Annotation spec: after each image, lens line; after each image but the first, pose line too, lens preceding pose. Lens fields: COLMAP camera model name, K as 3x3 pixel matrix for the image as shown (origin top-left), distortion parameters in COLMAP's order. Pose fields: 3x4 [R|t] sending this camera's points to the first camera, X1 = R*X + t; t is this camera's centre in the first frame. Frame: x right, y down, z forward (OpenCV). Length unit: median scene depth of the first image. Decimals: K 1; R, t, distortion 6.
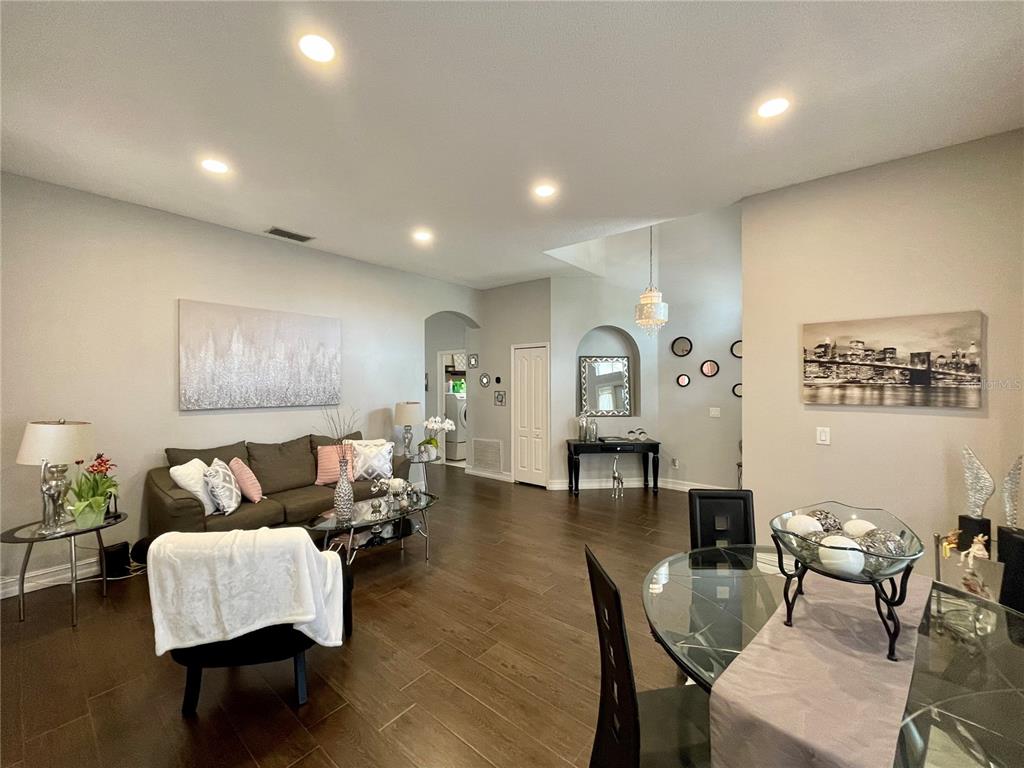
lens RADIAL K [[412.5, 0, 511.4], [0, 412.5, 383.4], [0, 0, 1]] dist [-0.002620, 0.000669]
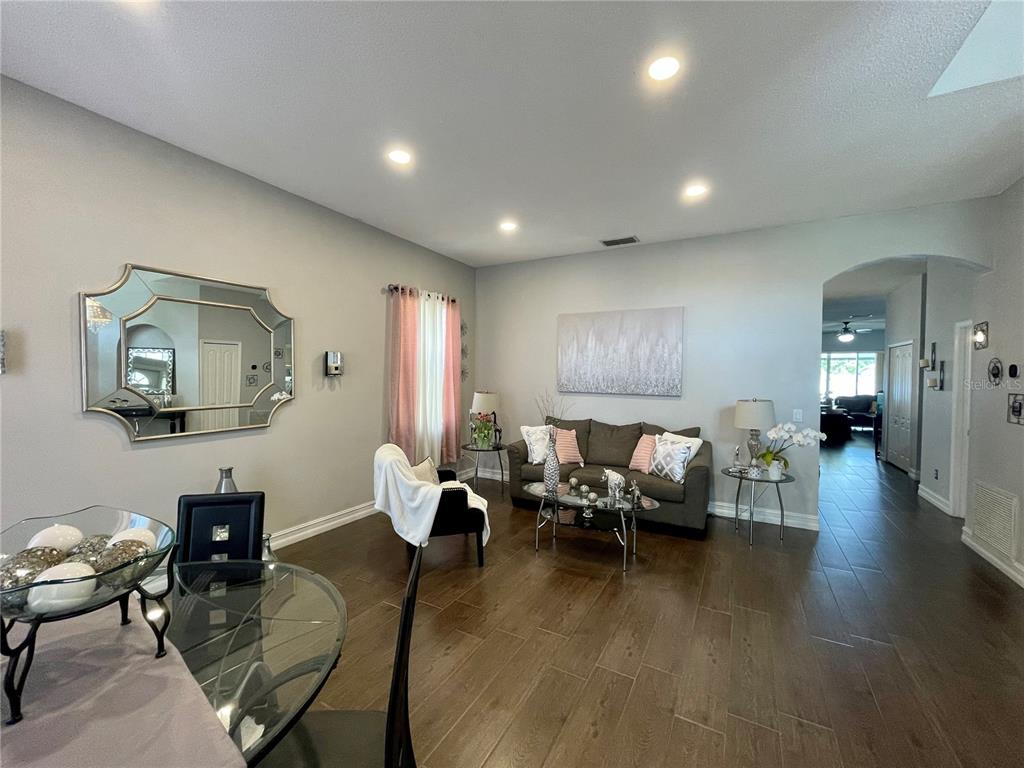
lens RADIAL K [[412.5, 0, 511.4], [0, 412.5, 383.4], [0, 0, 1]] dist [-0.002620, 0.000669]
pose [[0.171666, 0.023344, -0.984879, 0.557064], [-0.014069, 0.999675, 0.021243, 0.007595], [0.985055, 0.010210, 0.171939, 0.548869]]
